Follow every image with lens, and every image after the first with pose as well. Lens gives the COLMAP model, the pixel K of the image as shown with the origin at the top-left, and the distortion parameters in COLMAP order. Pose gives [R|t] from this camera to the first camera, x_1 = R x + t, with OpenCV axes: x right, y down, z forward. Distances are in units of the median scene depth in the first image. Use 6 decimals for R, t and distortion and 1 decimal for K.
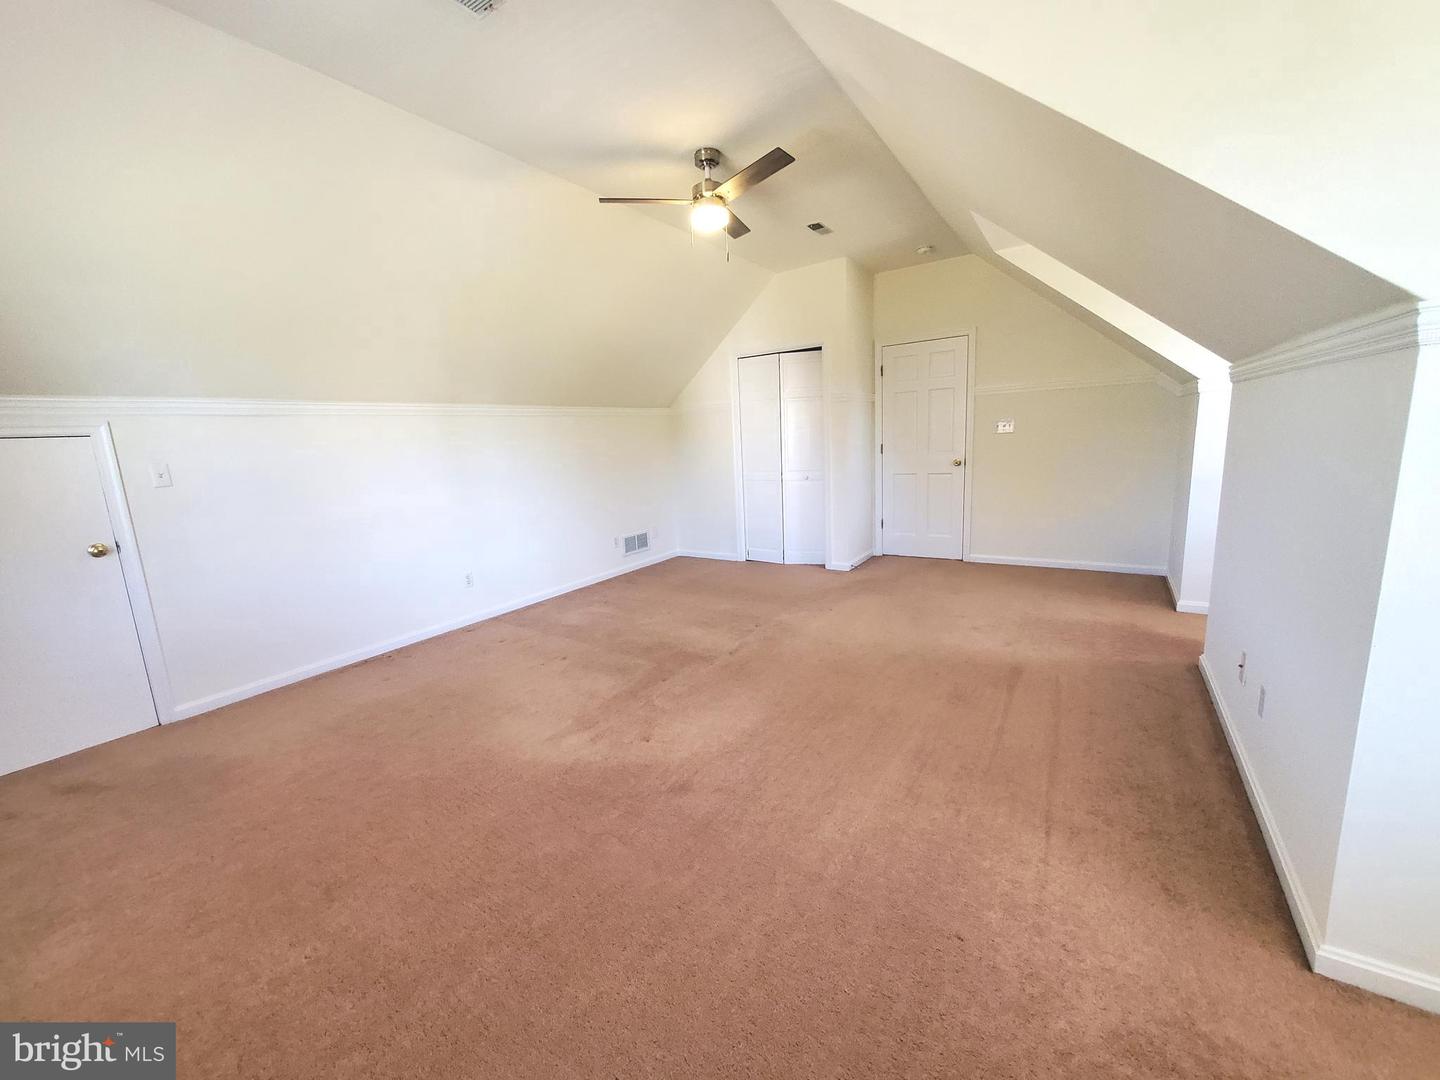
lens RADIAL K [[572.7, 0, 707.3], [0, 572.7, 537.4], [0, 0, 1]] dist [0.001056, -0.000938]
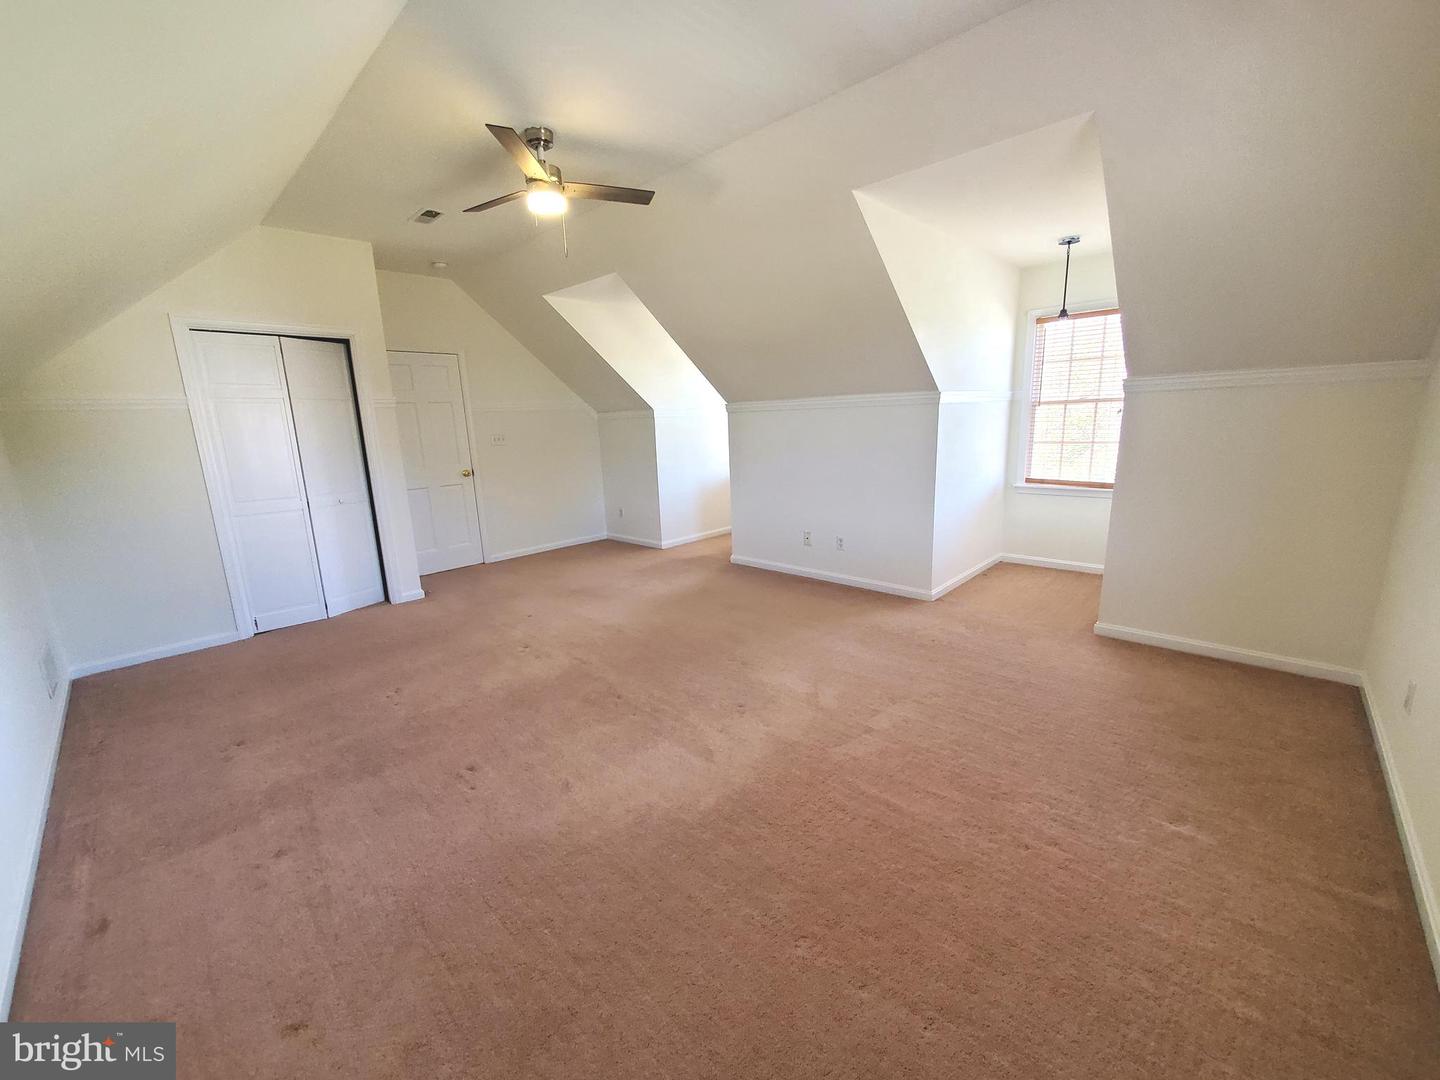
lens RADIAL K [[572.7, 0, 707.6], [0, 572.7, 540.3], [0, 0, 1]] dist [0.001056, -0.000938]
pose [[0.181800, -0.155712, 0.970929, -0.528993], [0.202199, 0.972203, 0.118056, -0.044268], [-0.962322, 0.174859, 0.208231, 0.365752]]
